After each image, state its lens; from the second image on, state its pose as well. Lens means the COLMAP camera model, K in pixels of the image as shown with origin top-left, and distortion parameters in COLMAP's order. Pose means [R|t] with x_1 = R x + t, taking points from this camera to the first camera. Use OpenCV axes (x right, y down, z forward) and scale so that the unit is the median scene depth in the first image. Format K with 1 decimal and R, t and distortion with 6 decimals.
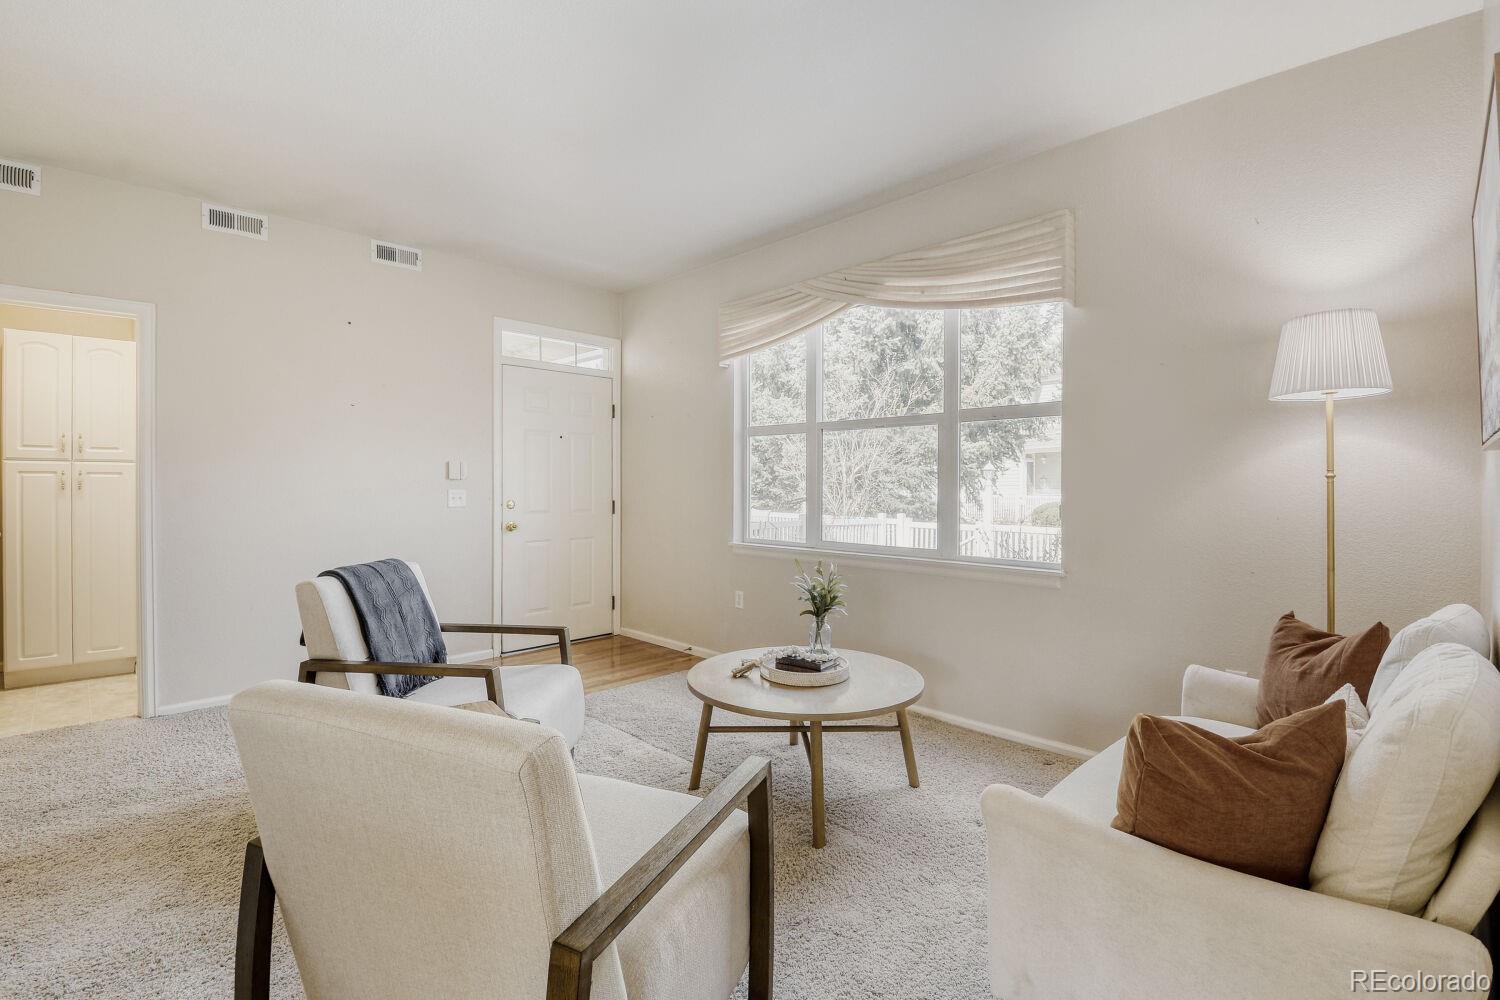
lens RADIAL K [[684.9, 0, 738.3], [0, 684.9, 489.9], [0, 0, 1]] dist [0.001234, -0.015458]
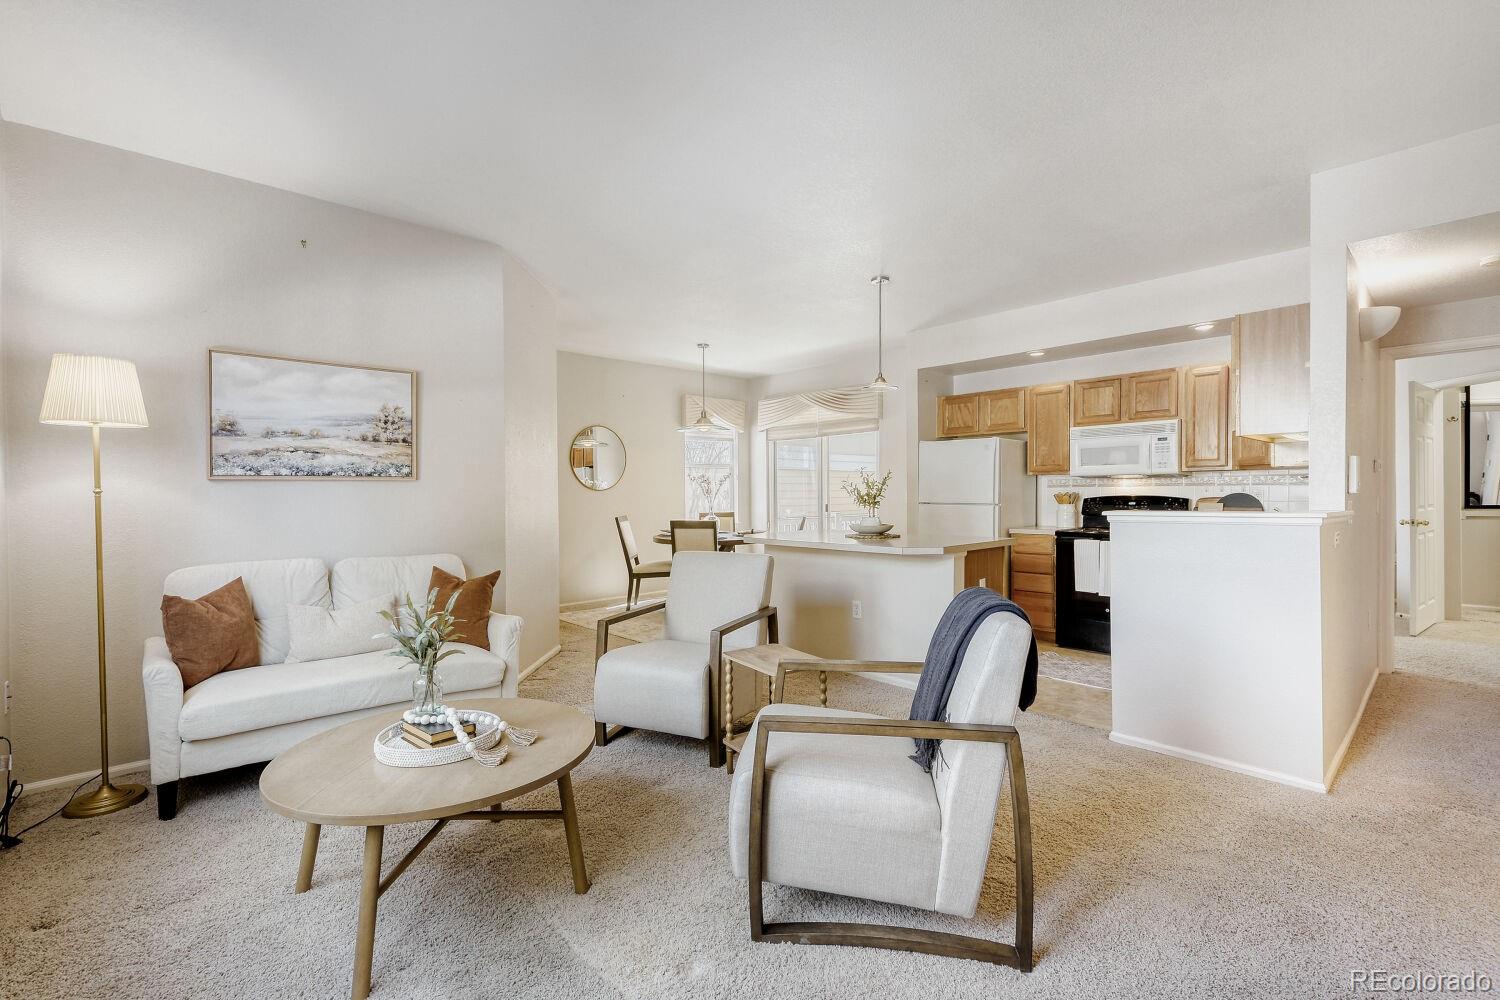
lens RADIAL K [[659.9, 0, 710.3], [0, 659.9, 508.3], [0, 0, 1]] dist [0.002600, 0.000156]
pose [[-0.997753, 0.008317, 0.066478, -0.154595], [0.010212, 0.999550, 0.028209, -0.006510], [-0.066214, 0.028824, -0.997389, 1.135681]]
